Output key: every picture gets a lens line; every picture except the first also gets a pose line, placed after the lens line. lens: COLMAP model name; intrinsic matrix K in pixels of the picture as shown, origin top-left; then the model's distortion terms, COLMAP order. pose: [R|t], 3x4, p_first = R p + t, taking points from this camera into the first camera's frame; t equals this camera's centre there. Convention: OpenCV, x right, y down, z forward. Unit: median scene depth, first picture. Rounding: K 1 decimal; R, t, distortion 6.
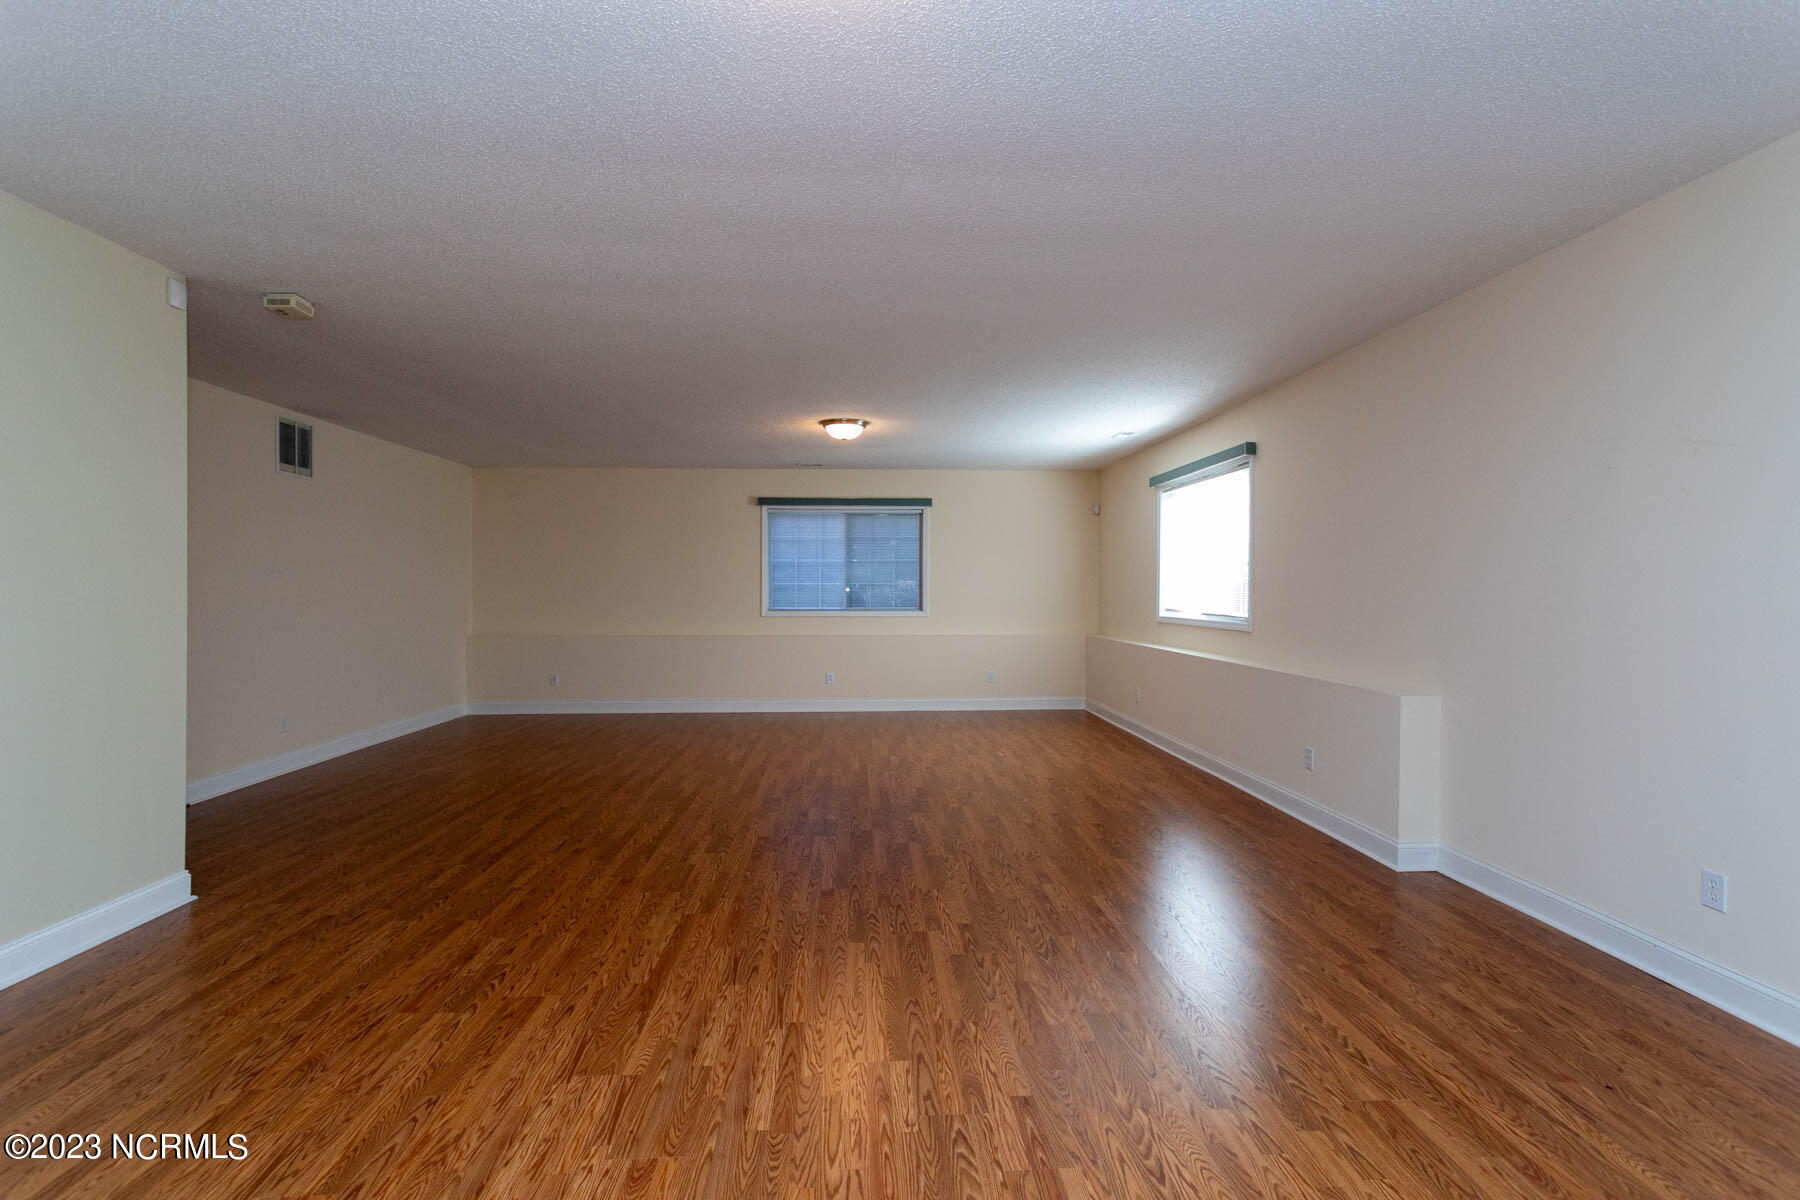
lens RADIAL K [[863.6, 0, 903.1], [0, 863.6, 595.8], [0, 0, 1]] dist [0.003853, 0.001129]
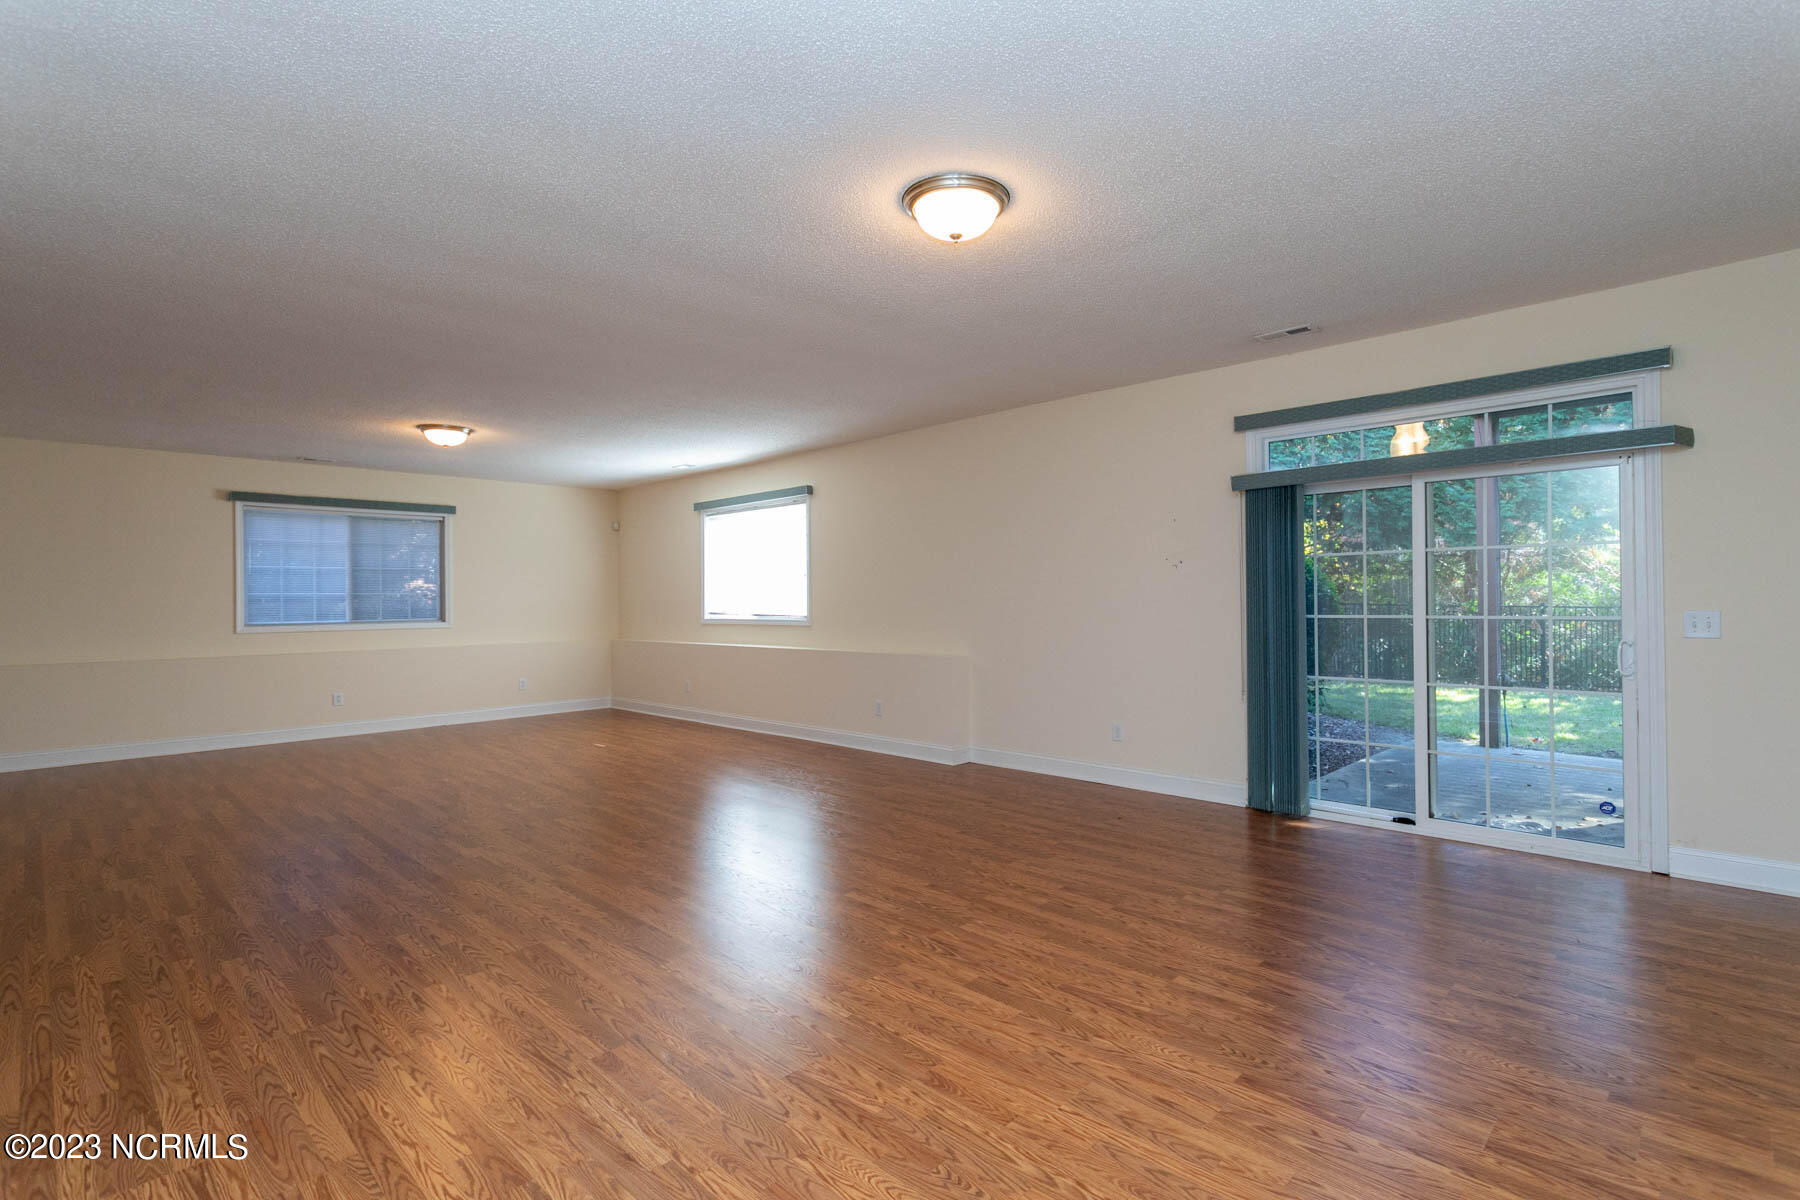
lens RADIAL K [[863.6, 0, 903.1], [0, 863.6, 595.8], [0, 0, 1]] dist [0.003853, 0.001129]
pose [[0.730702, -0.004927, 0.682679, -0.363800], [0.017381, 0.999784, -0.011389, 0.011197], [-0.682475, 0.020188, 0.730630, -0.073280]]
